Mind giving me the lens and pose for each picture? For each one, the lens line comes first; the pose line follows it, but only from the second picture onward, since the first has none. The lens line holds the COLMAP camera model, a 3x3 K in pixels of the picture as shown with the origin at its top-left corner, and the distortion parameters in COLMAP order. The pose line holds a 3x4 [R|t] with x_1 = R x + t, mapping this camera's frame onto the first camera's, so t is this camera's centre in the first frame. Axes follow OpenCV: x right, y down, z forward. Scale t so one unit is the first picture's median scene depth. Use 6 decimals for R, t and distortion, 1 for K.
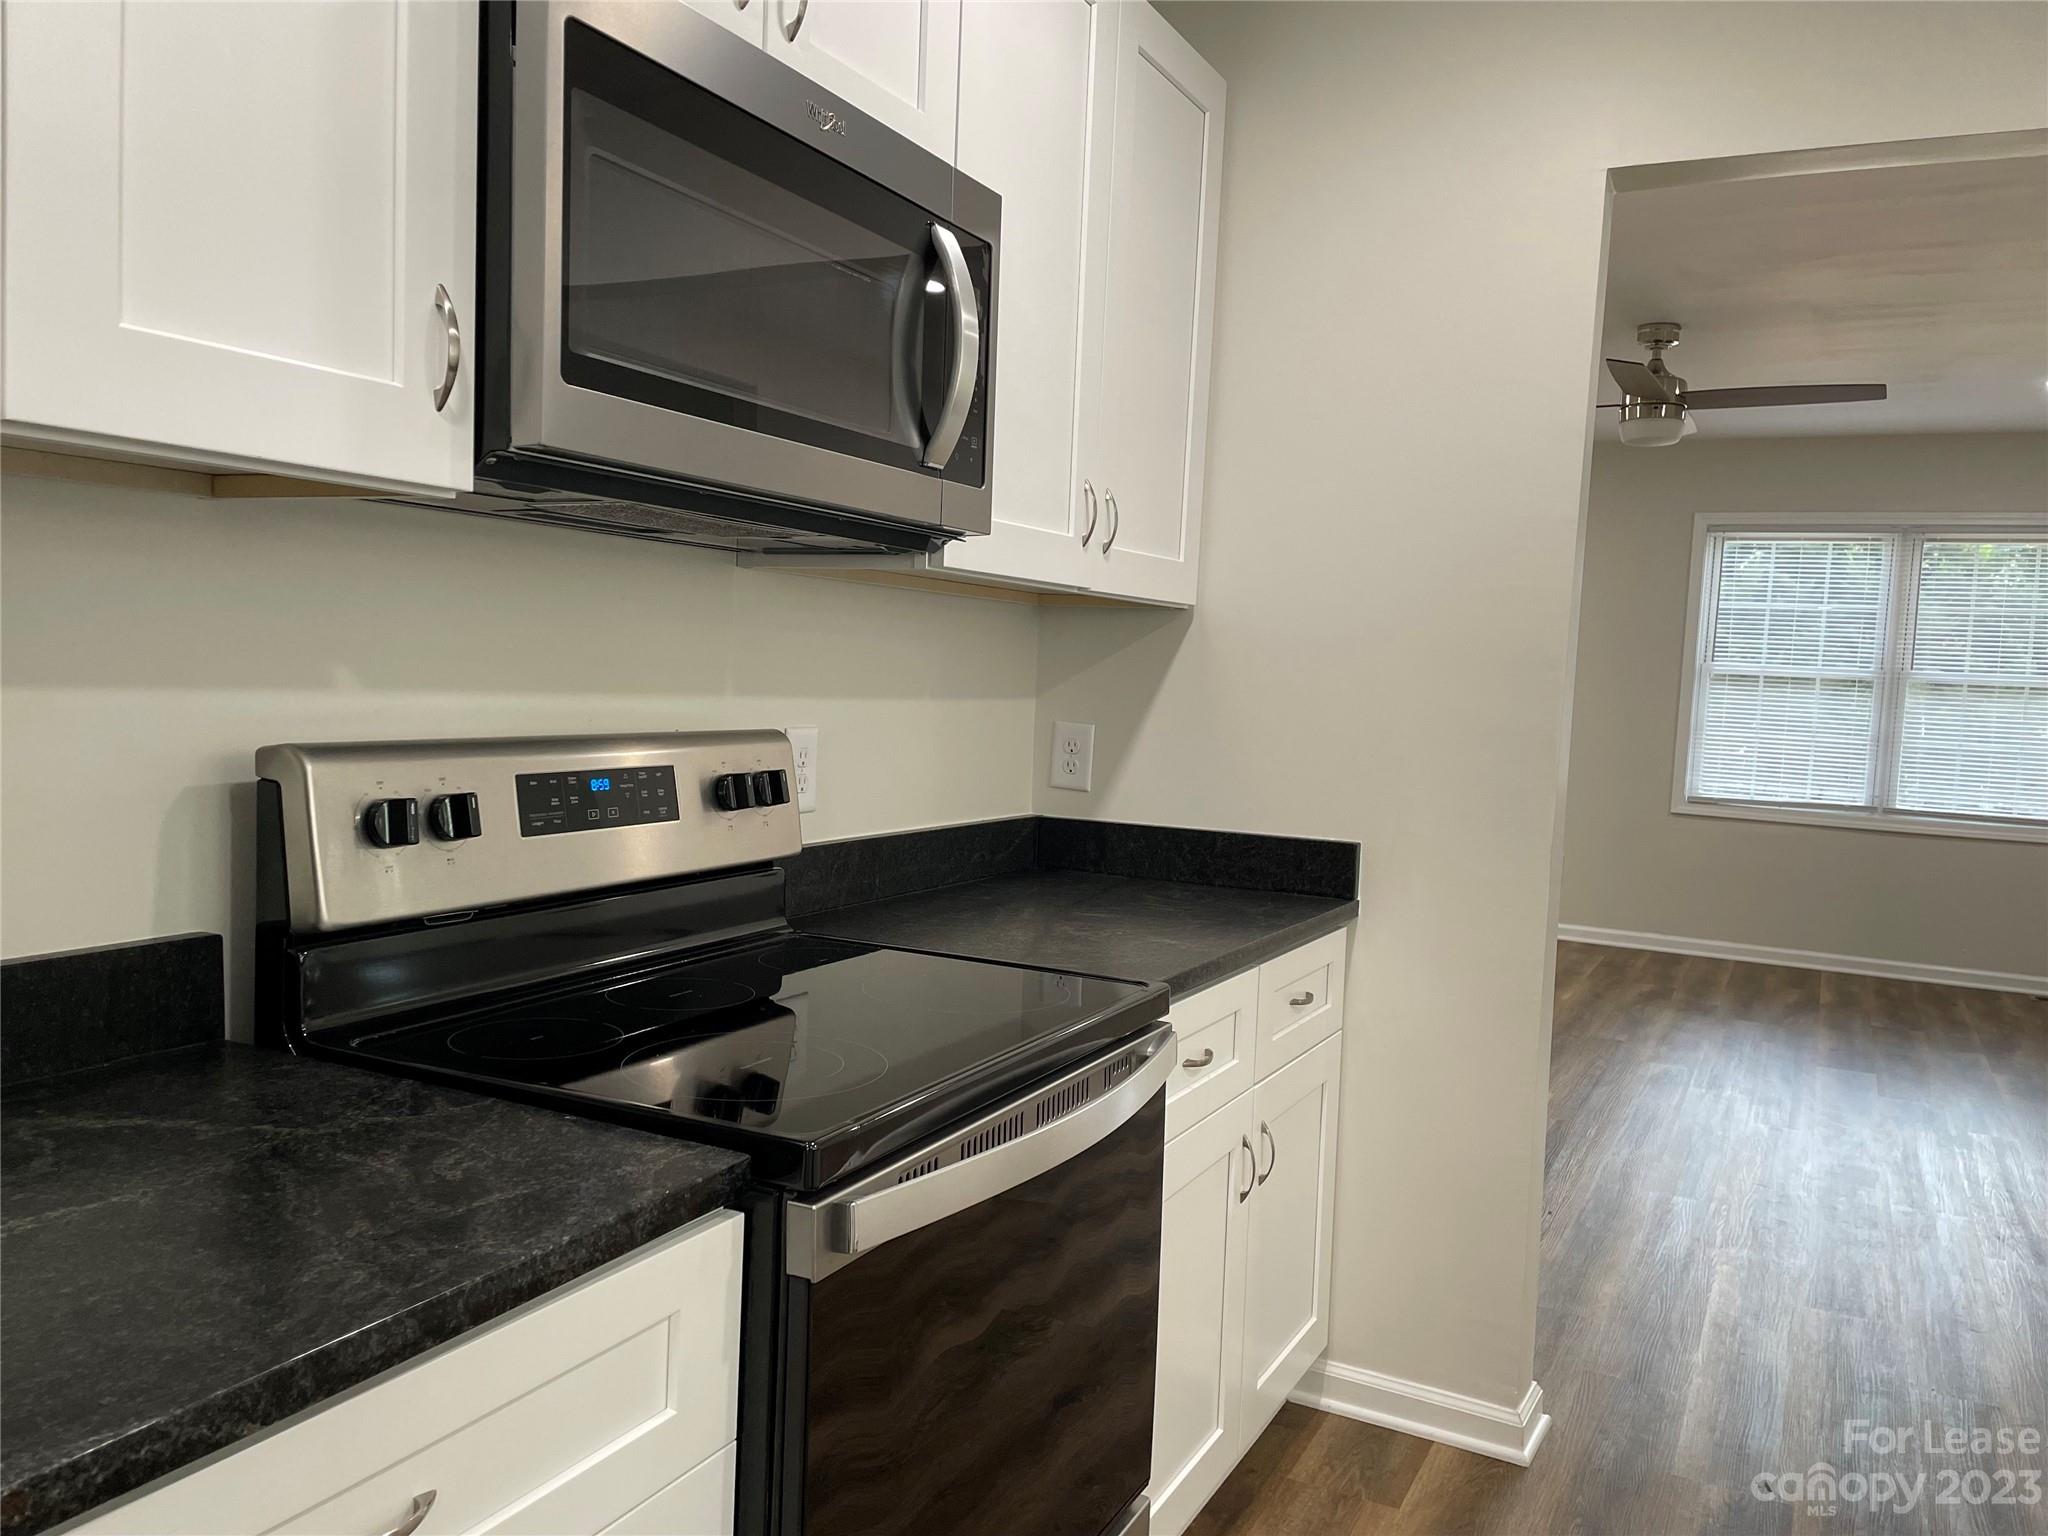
lens RADIAL K [[1549.3, 0, 1018.7], [0, 1549.3, 773.6], [0, 0, 1]] dist [0.103073, -0.142011]
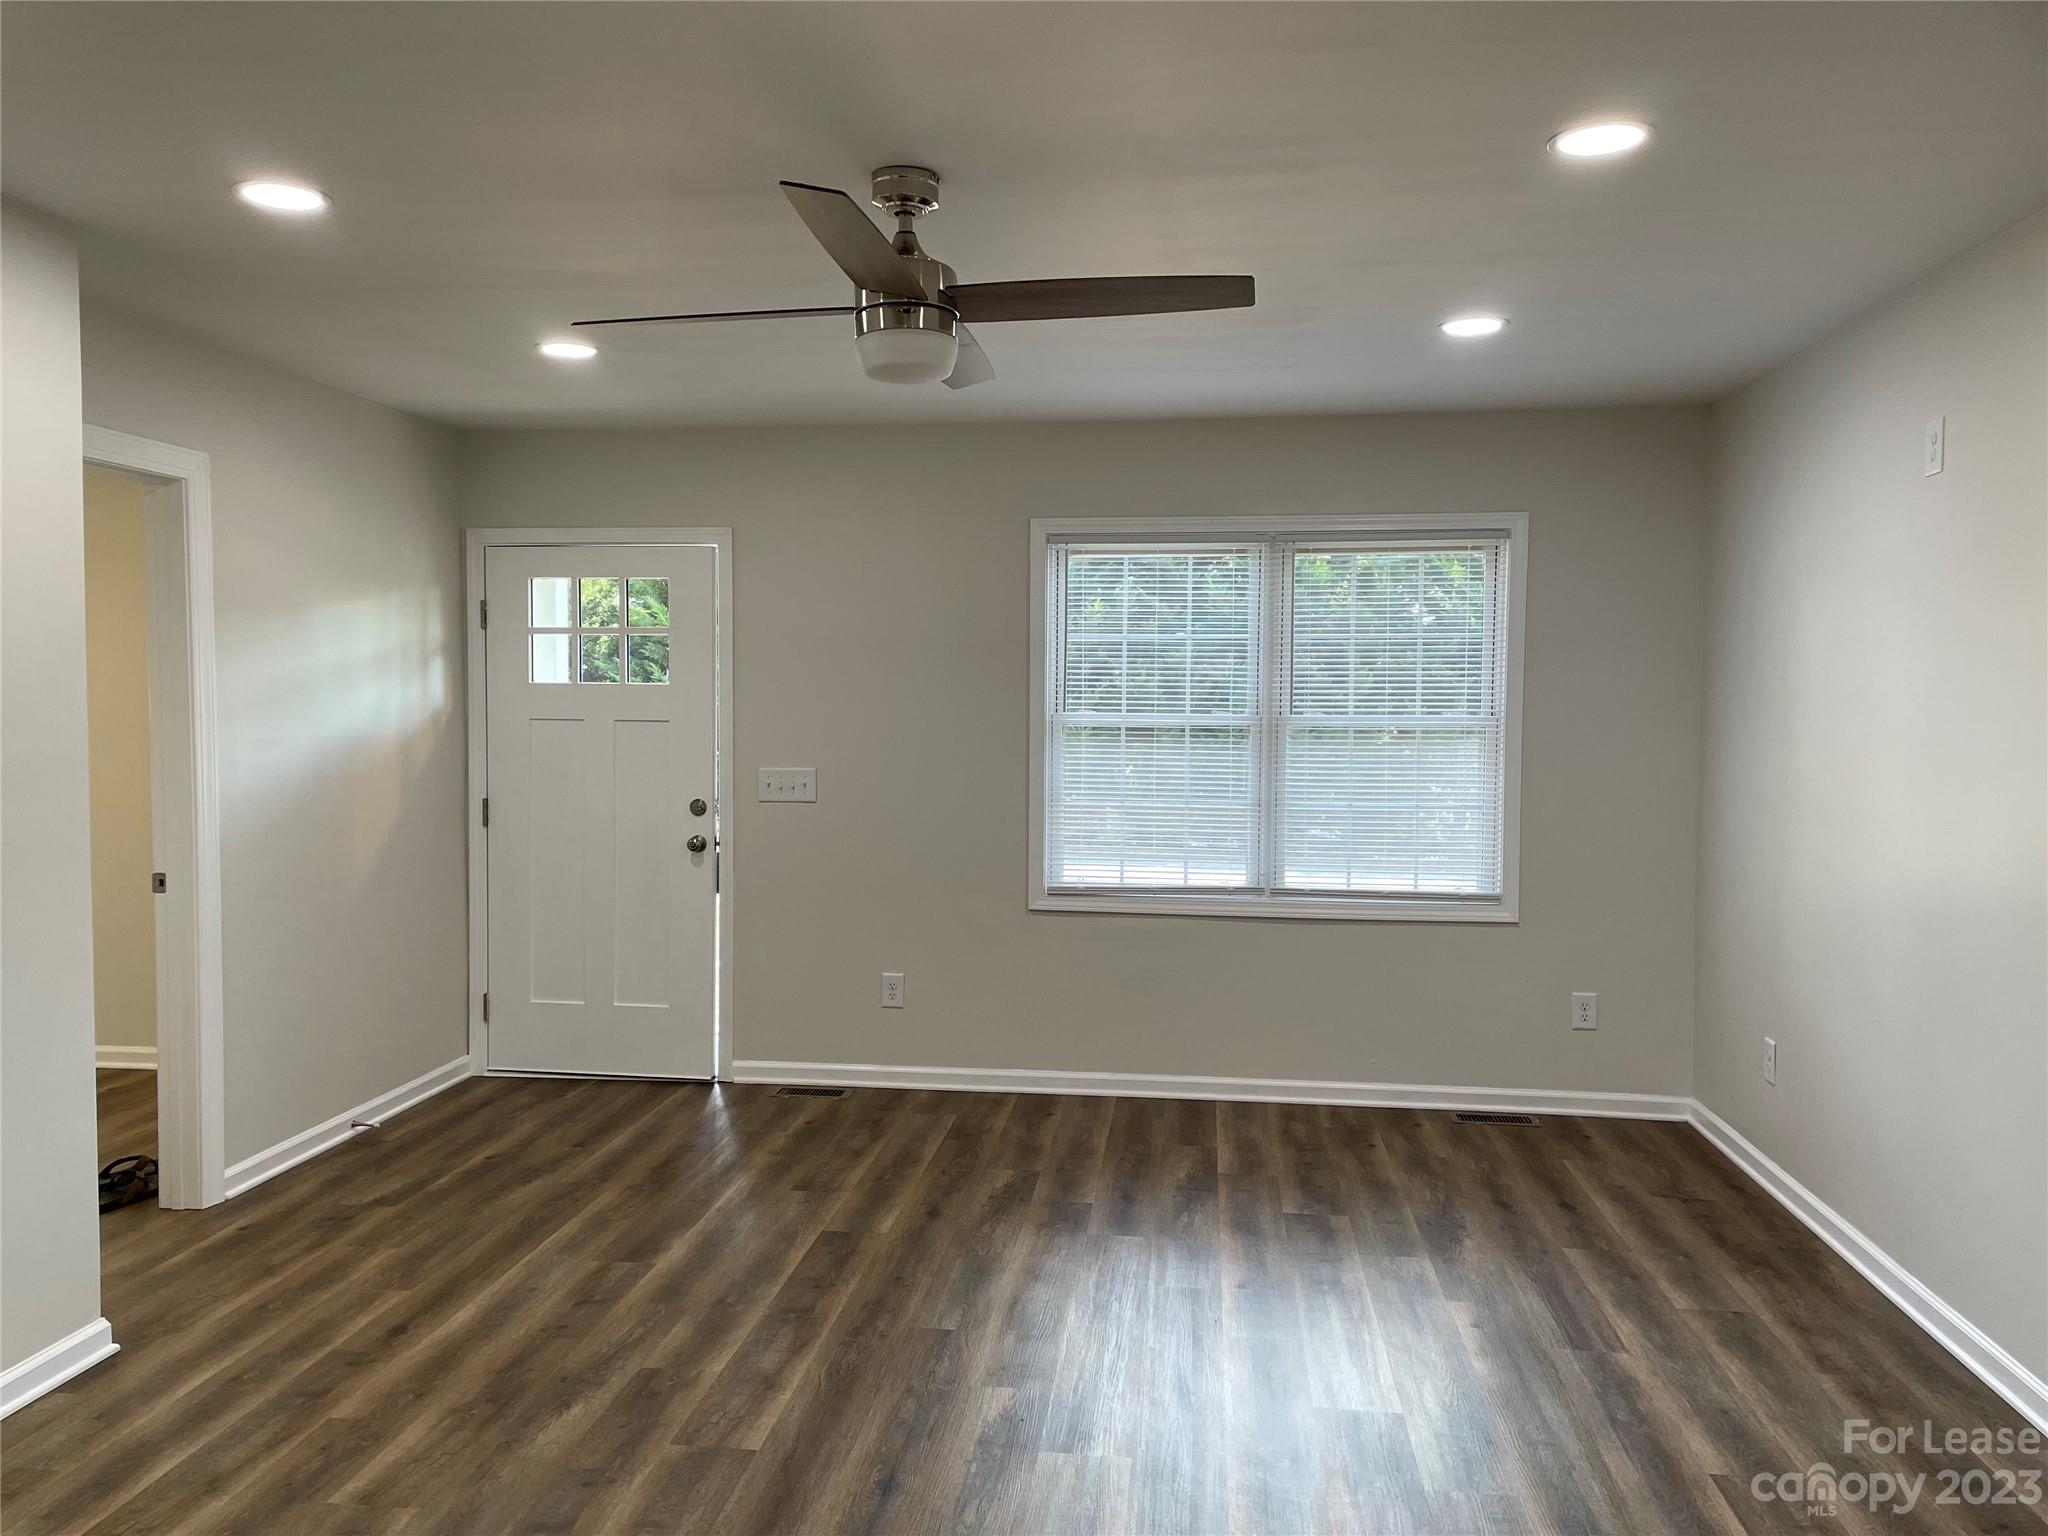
lens RADIAL K [[1535.4, 0, 1001.7], [0, 1535.4, 774.4], [0, 0, 1]] dist [0.097254, -0.119619]
pose [[0.939666, -0.056462, 0.337403, 0.235909], [0.063021, 0.997976, -0.008510, -0.054283], [-0.336239, 0.029260, 0.941322, 0.456057]]
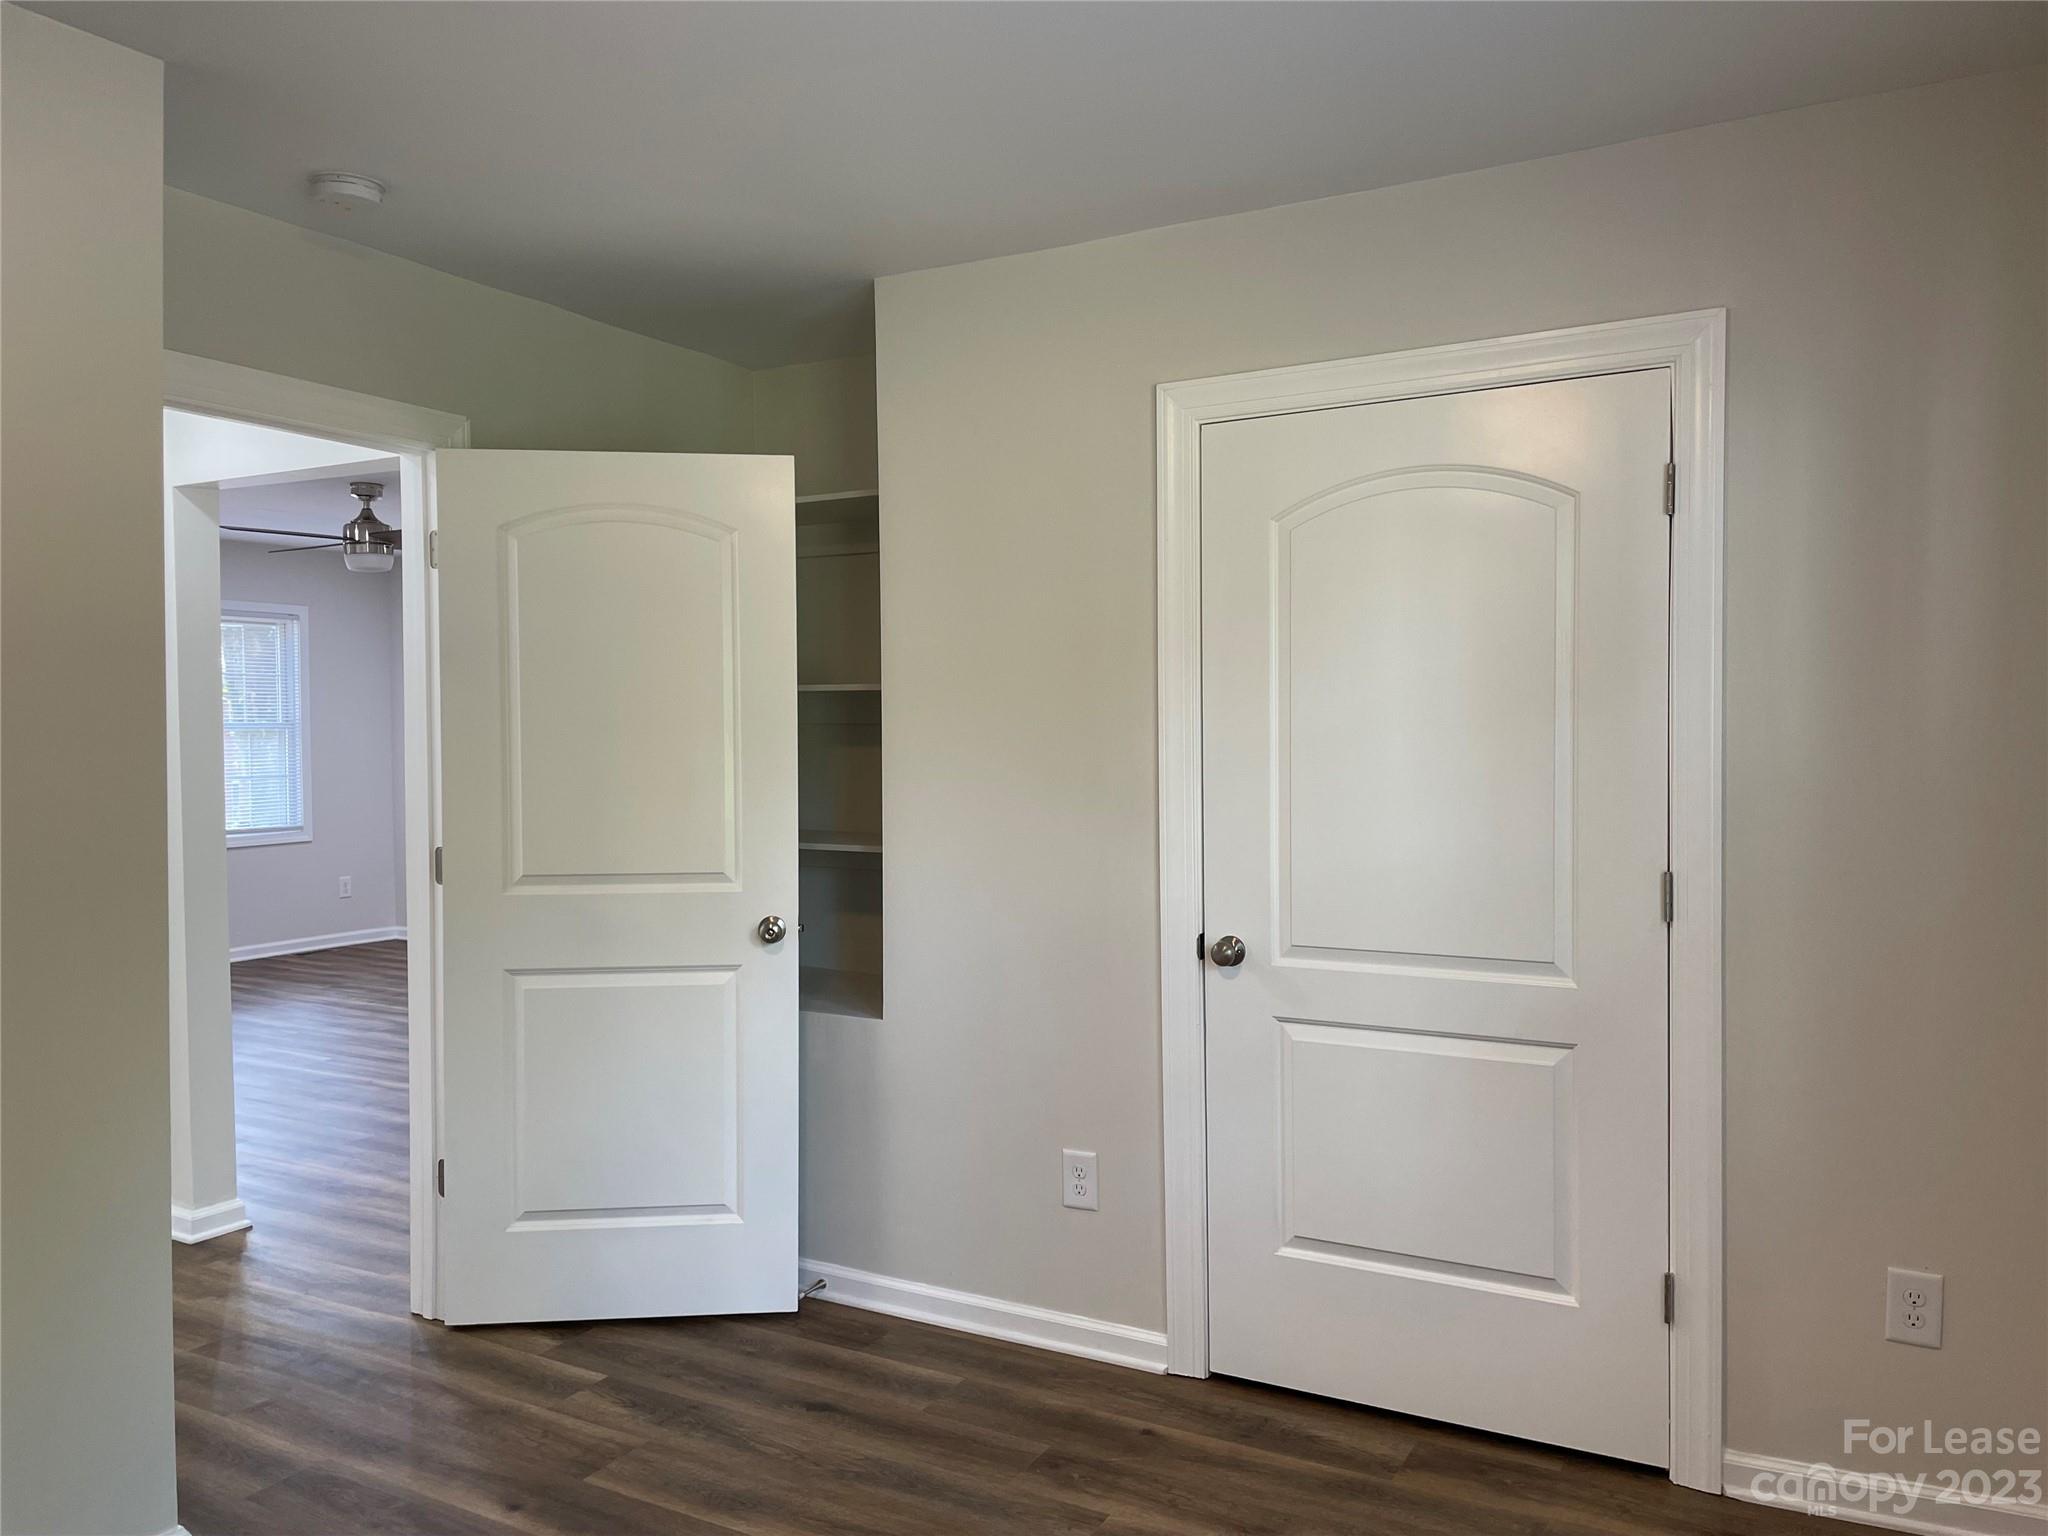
lens RADIAL K [[1549.5, 0, 1018.0], [0, 1549.5, 748.5], [0, 0, 1]] dist [0.095510, -0.131890]
pose [[0.040248, -0.063687, 0.997158, -0.949996], [0.079134, 0.995035, 0.060357, -0.097402], [-0.996051, 0.076480, 0.045088, 0.408376]]
